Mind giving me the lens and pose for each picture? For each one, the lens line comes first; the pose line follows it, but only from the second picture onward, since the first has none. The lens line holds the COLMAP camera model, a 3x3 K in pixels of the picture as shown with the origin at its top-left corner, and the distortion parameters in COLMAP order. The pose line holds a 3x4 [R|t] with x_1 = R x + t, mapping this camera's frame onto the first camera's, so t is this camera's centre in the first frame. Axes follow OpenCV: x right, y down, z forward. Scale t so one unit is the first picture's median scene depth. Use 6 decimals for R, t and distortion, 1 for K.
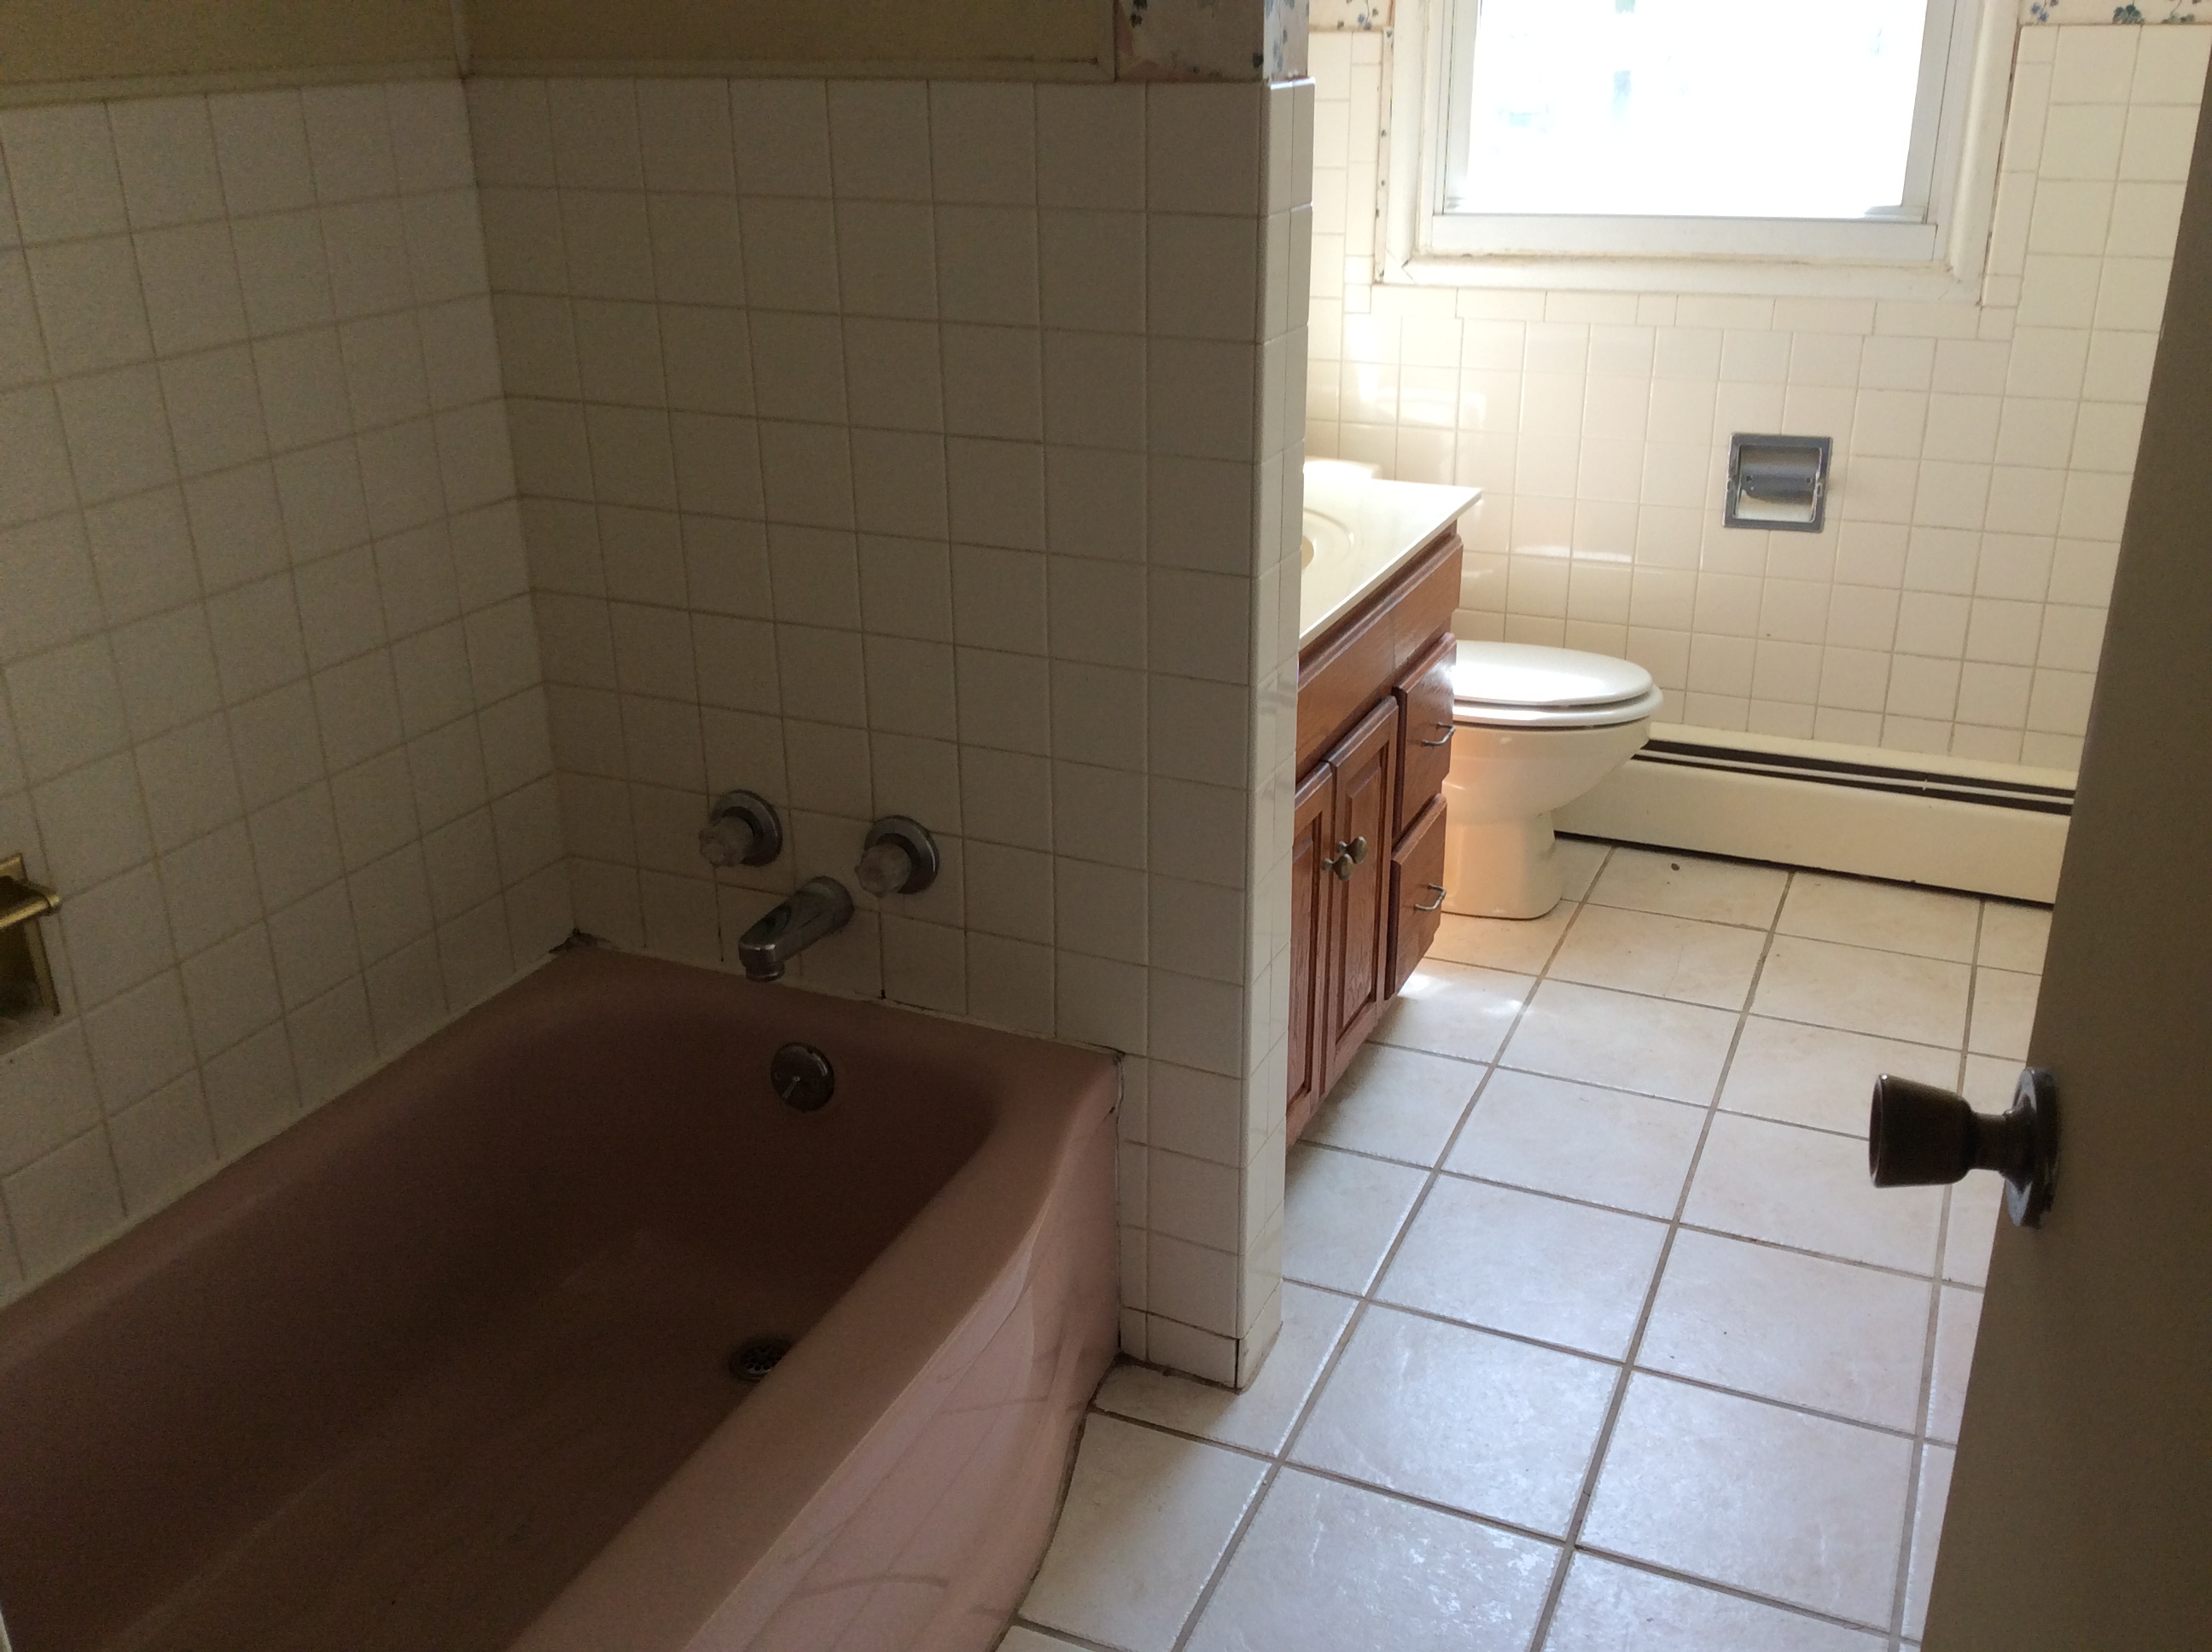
lens RADIAL K [[2063.4, 0, 1093.8], [0, 2063.4, 827.5], [0, 0, 1]] dist [0.045144, 0.000000]
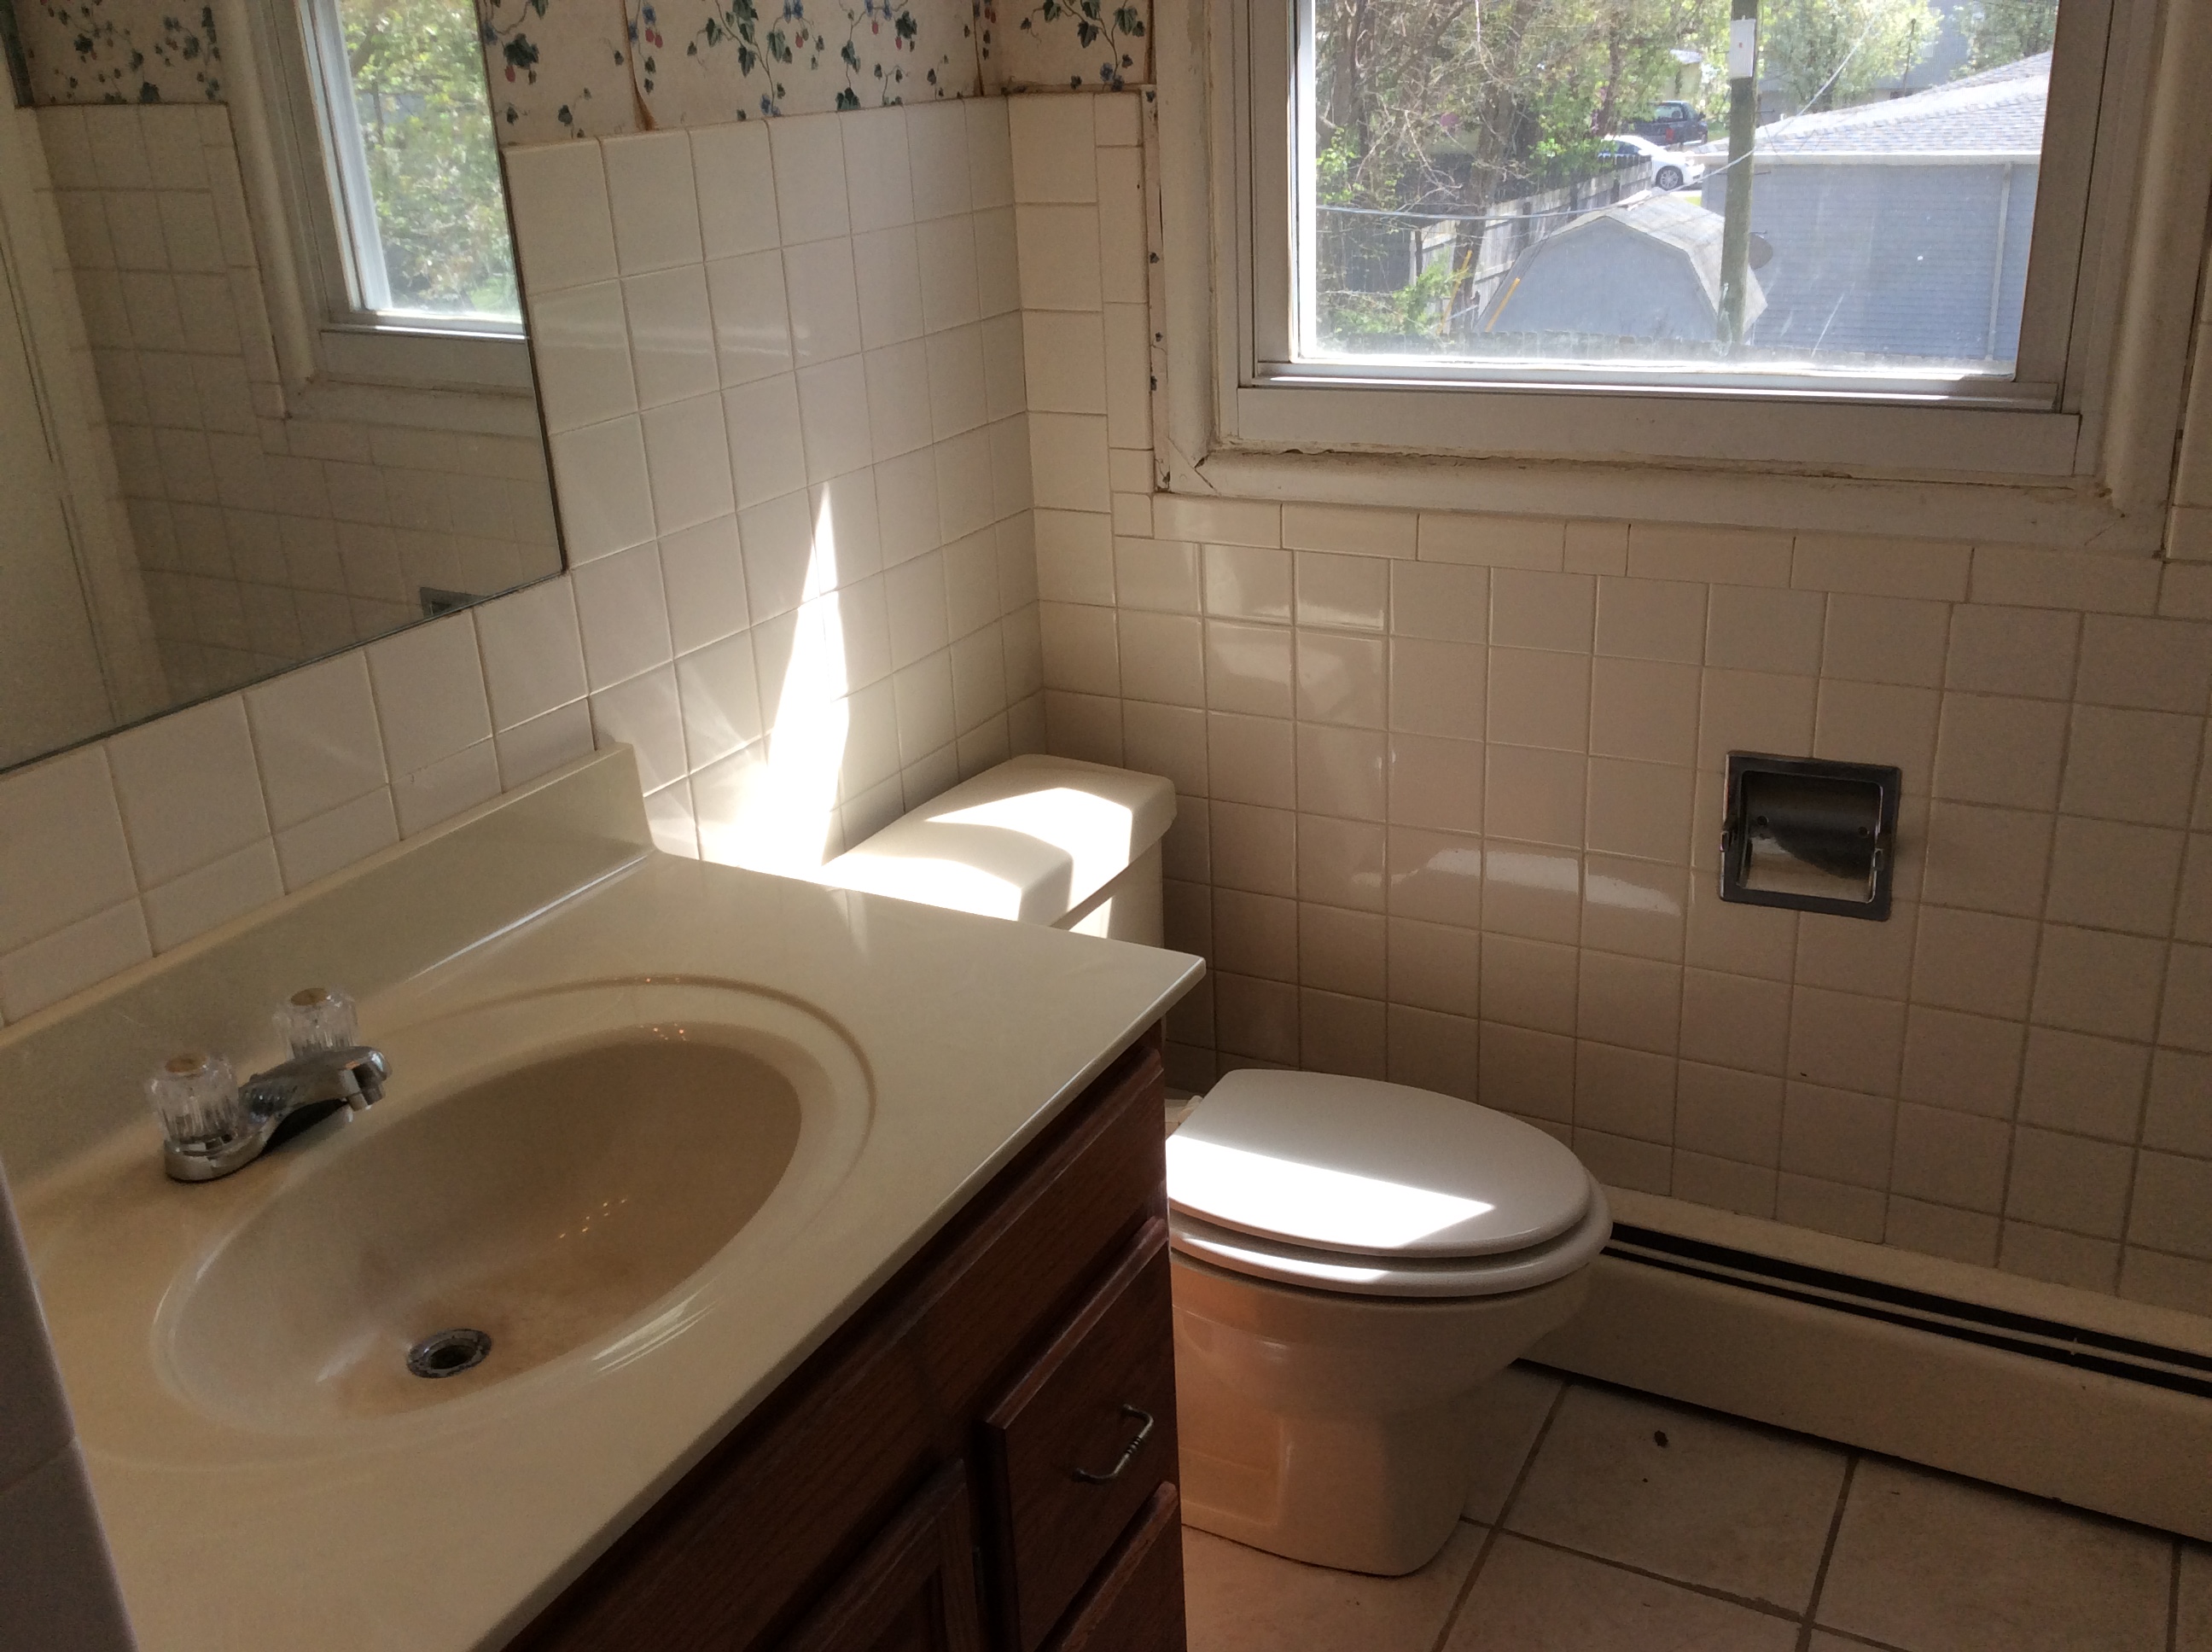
lens RADIAL K [[2063.4, 0, 1112.7], [0, 2063.4, 845.6], [0, 0, 1]] dist [0.045144, 0.000000]
pose [[0.998308, -0.009734, -0.057331, 0.175949], [0.009618, 0.999951, -0.002310, -0.174327], [0.057350, 0.001755, 0.998353, 0.426064]]
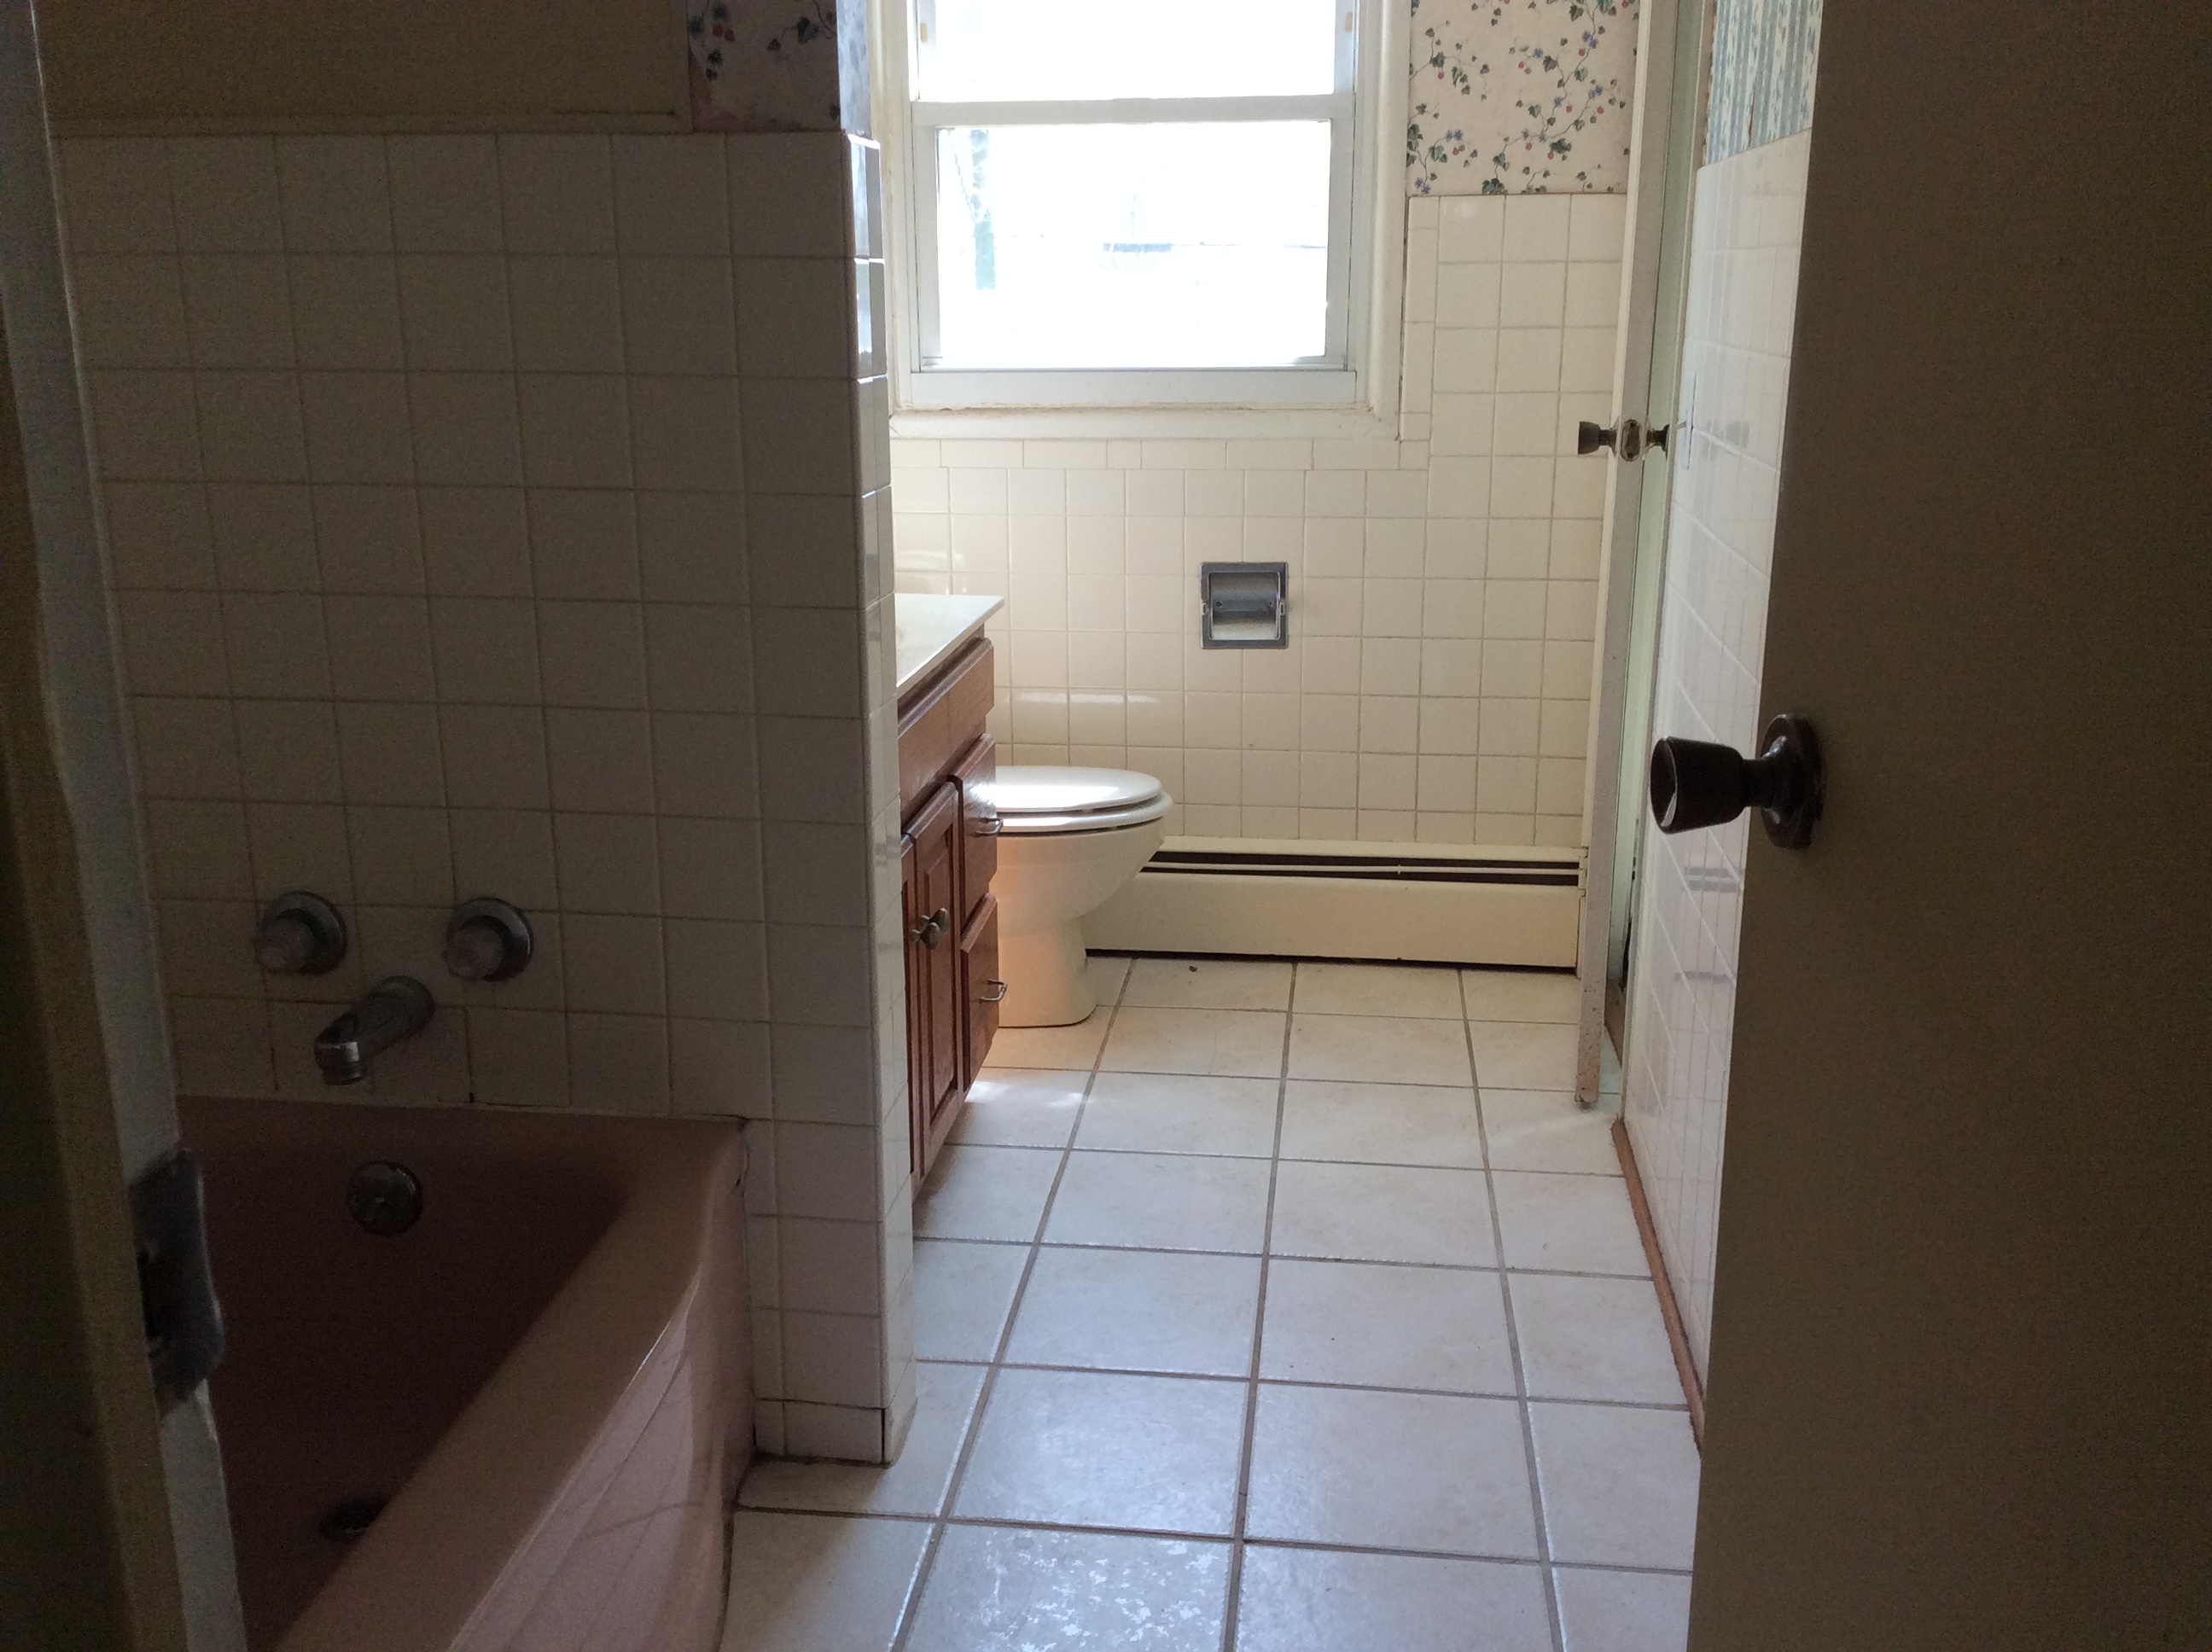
lens RADIAL K [[2063.4, 0, 1117.6], [0, 2063.4, 841.1], [0, 0, 1]] dist [0.045144, 0.000000]
pose [[0.951018, -0.065362, 0.302147, -0.077508], [0.105258, 0.987456, -0.117692, 0.083180], [-0.290664, 0.143731, 0.945968, 0.005478]]
